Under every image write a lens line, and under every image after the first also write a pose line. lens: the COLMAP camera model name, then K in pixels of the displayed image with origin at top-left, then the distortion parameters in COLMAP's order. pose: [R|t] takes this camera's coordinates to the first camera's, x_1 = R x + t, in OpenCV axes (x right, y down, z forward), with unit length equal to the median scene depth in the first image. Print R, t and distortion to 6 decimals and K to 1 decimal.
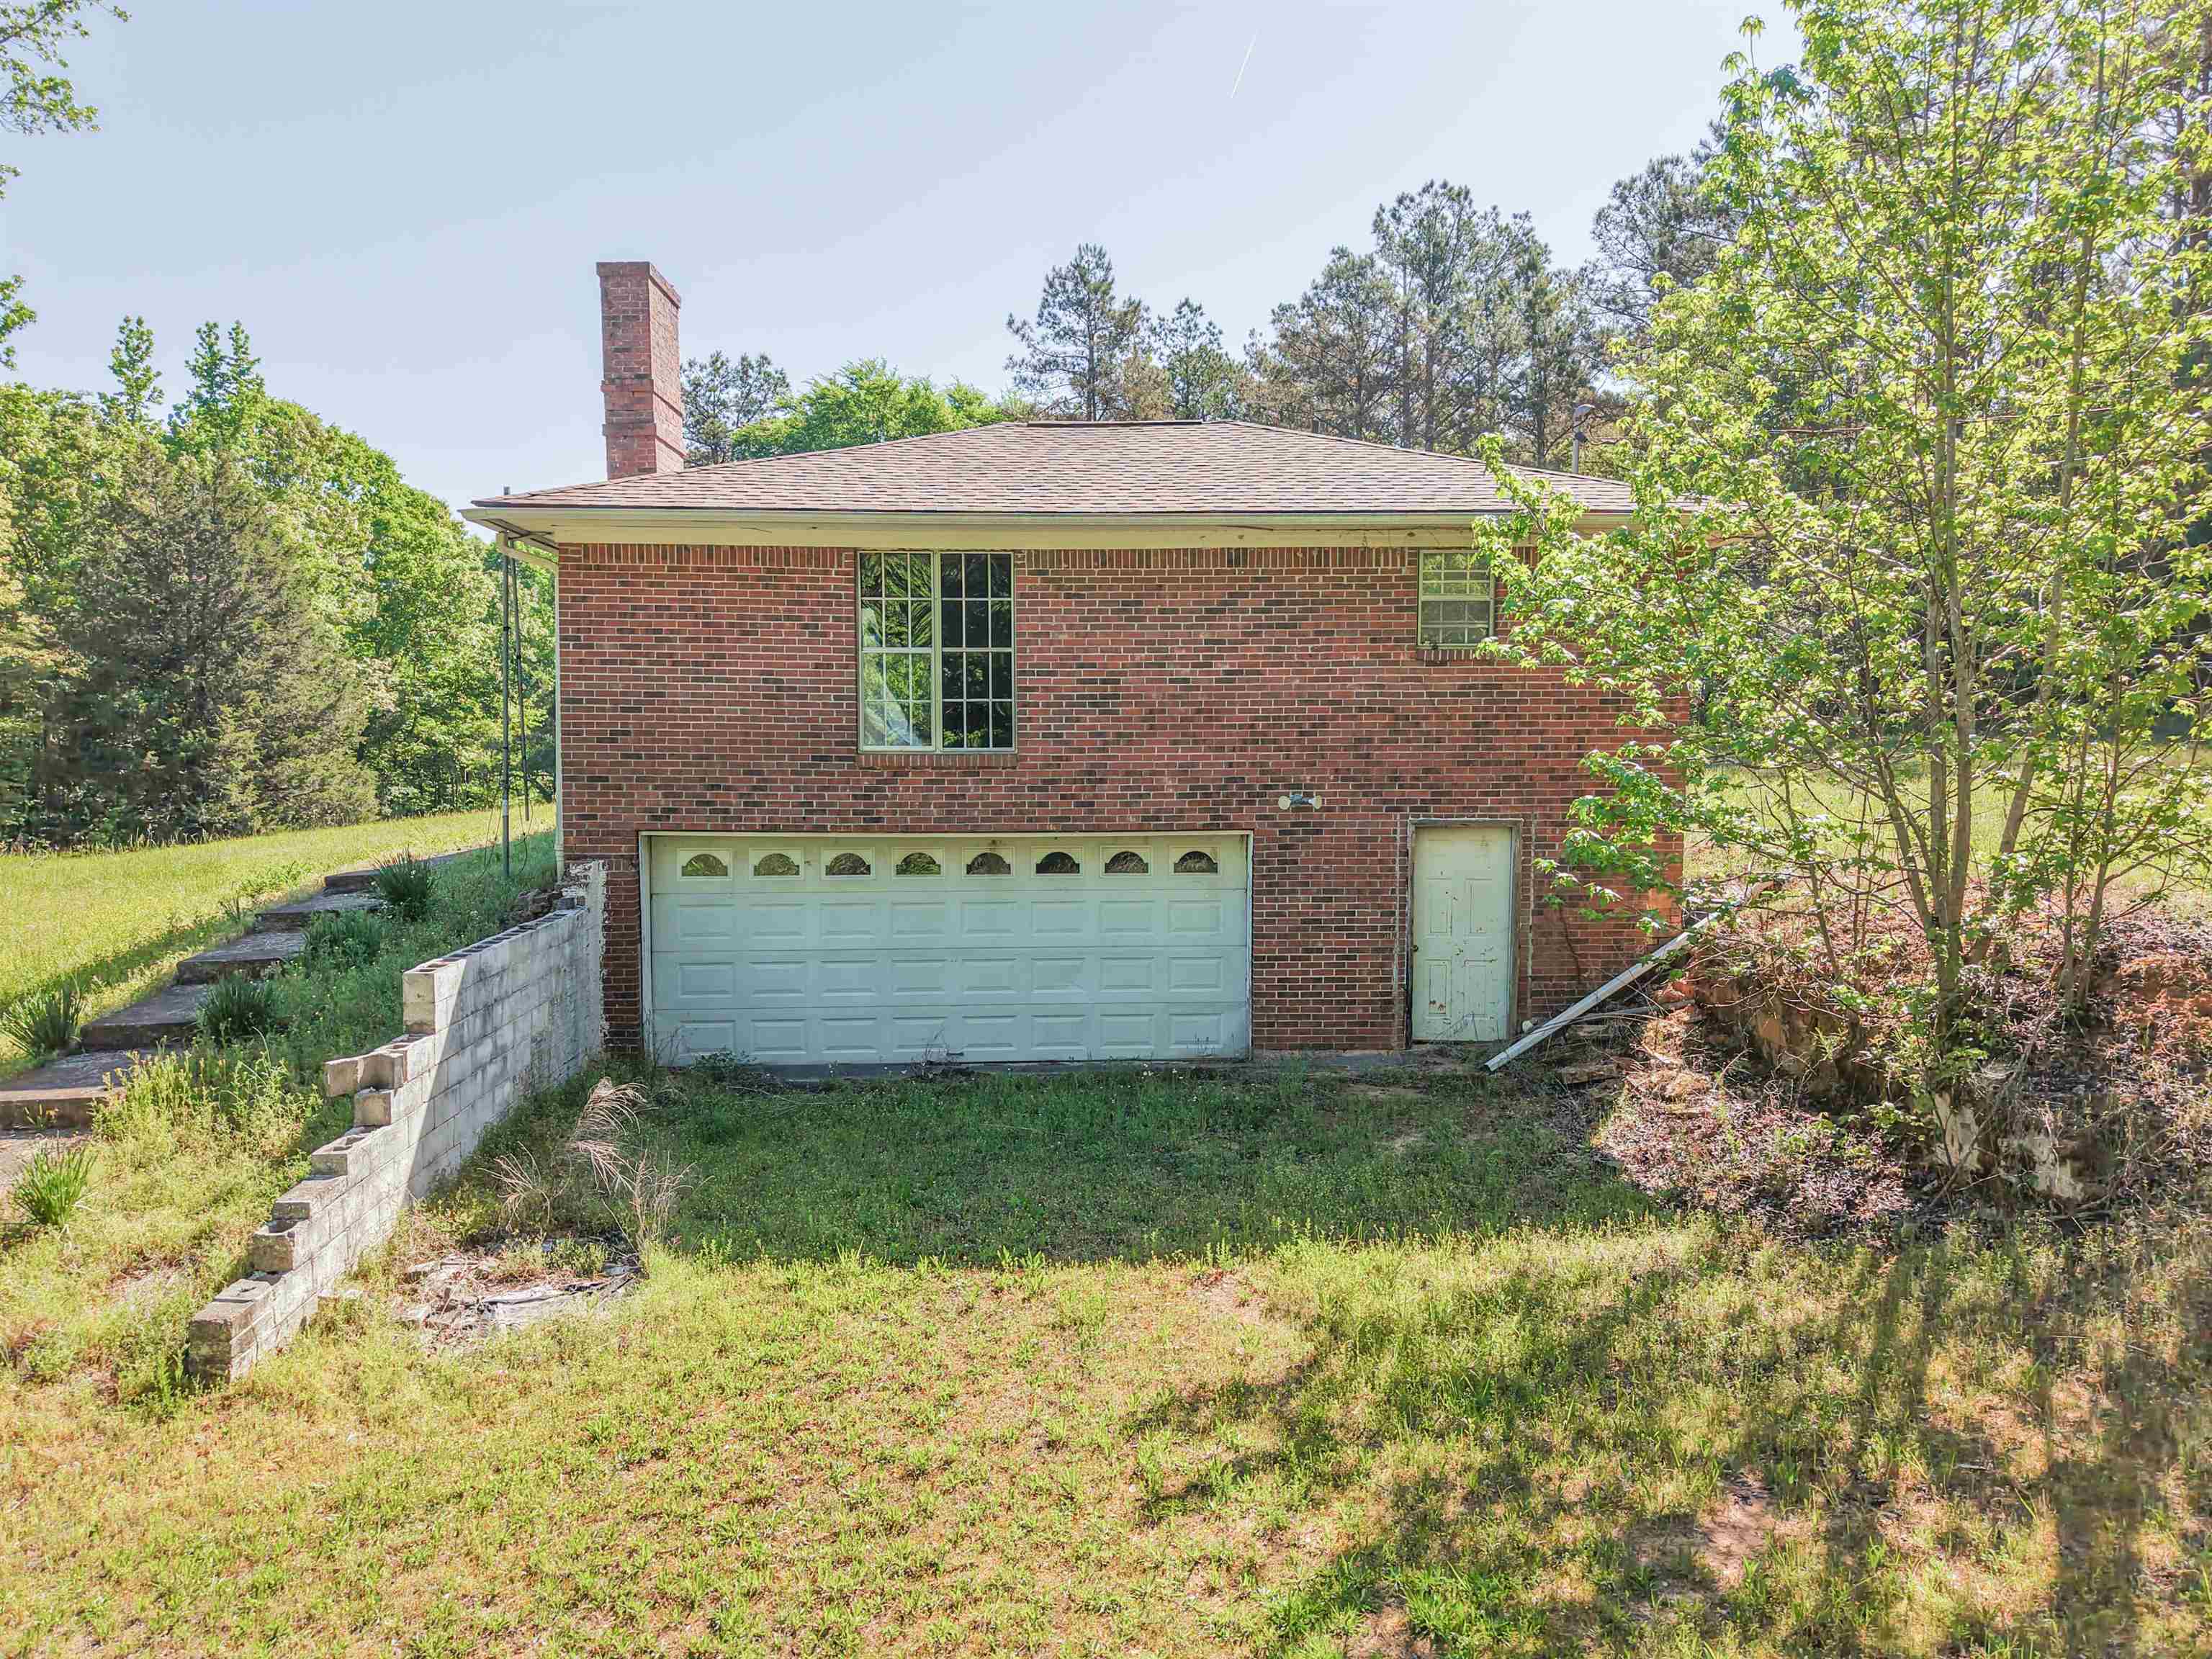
lens RADIAL K [[1450.4, 0, 1095.0], [0, 1450.4, 826.9], [0, 0, 1]] dist [0.014110, -0.001233]
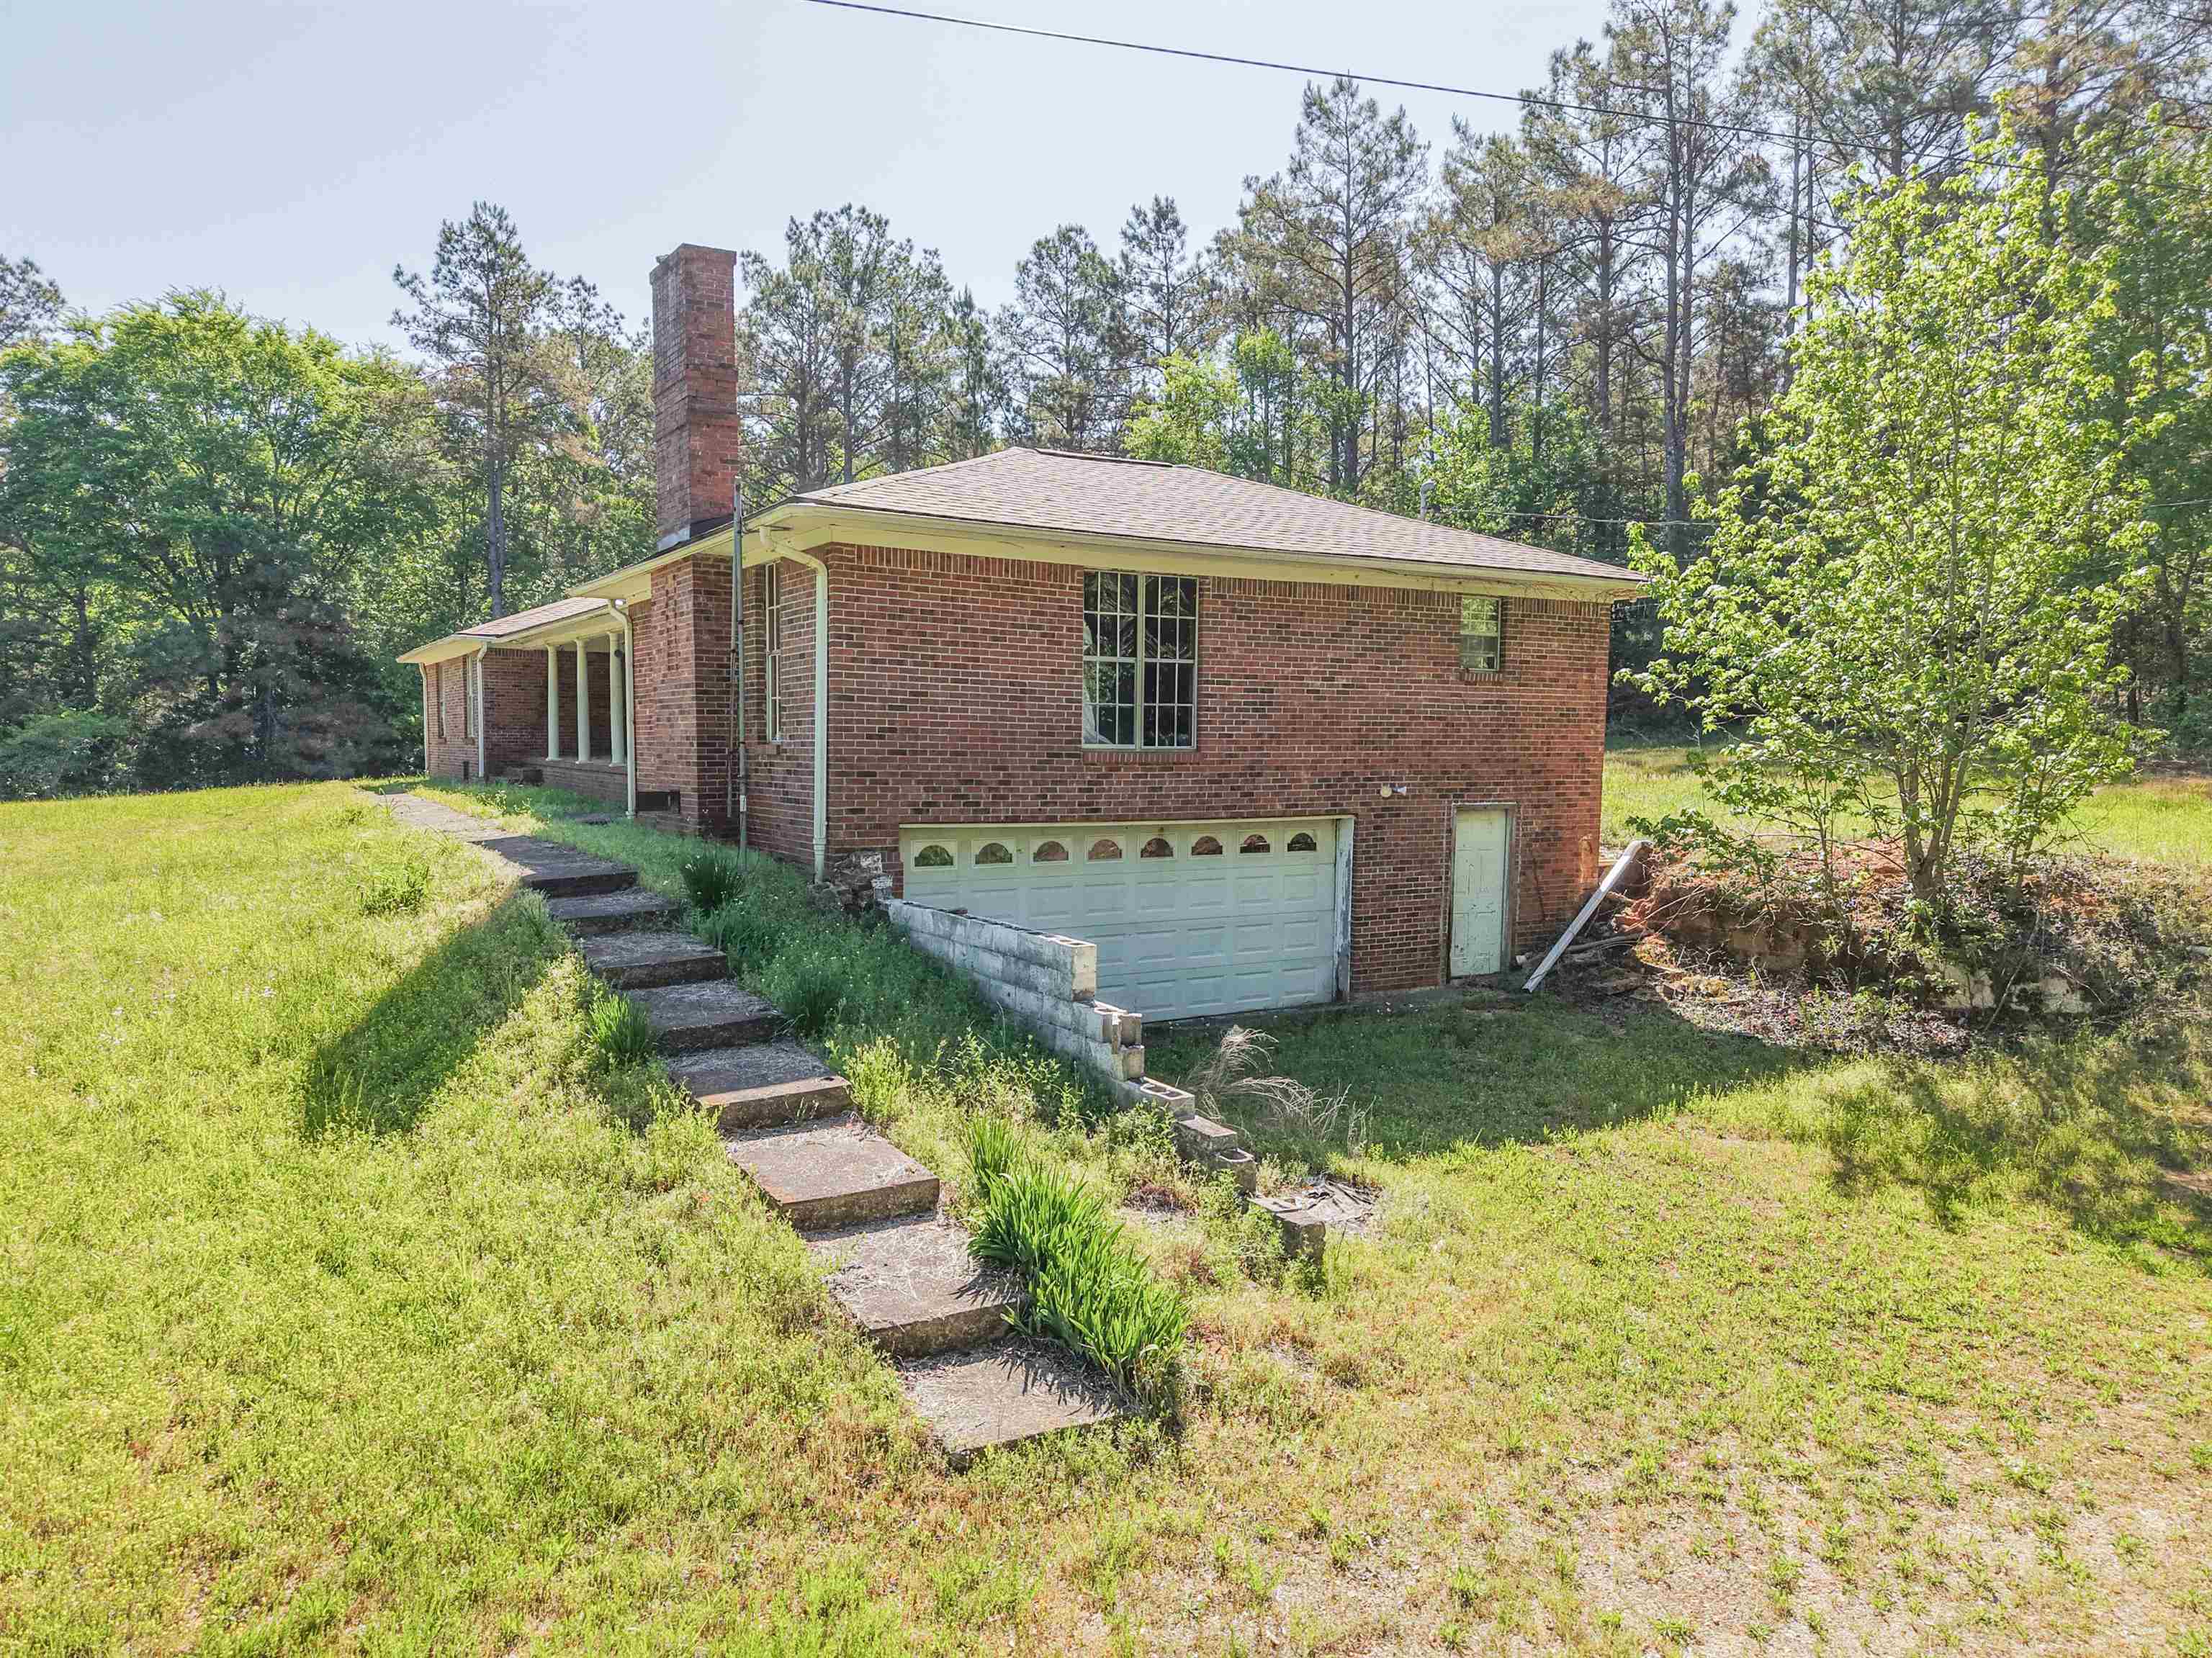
lens RADIAL K [[1450.2, 0, 1095.0], [0, 1450.2, 826.4], [0, 0, 1]] dist [0.014110, -0.001233]
pose [[0.883475, -0.019635, 0.468067, -0.672132], [0.020224, 0.999788, 0.003767, 0.003238], [-0.468042, 0.006138, 0.883685, 0.014423]]
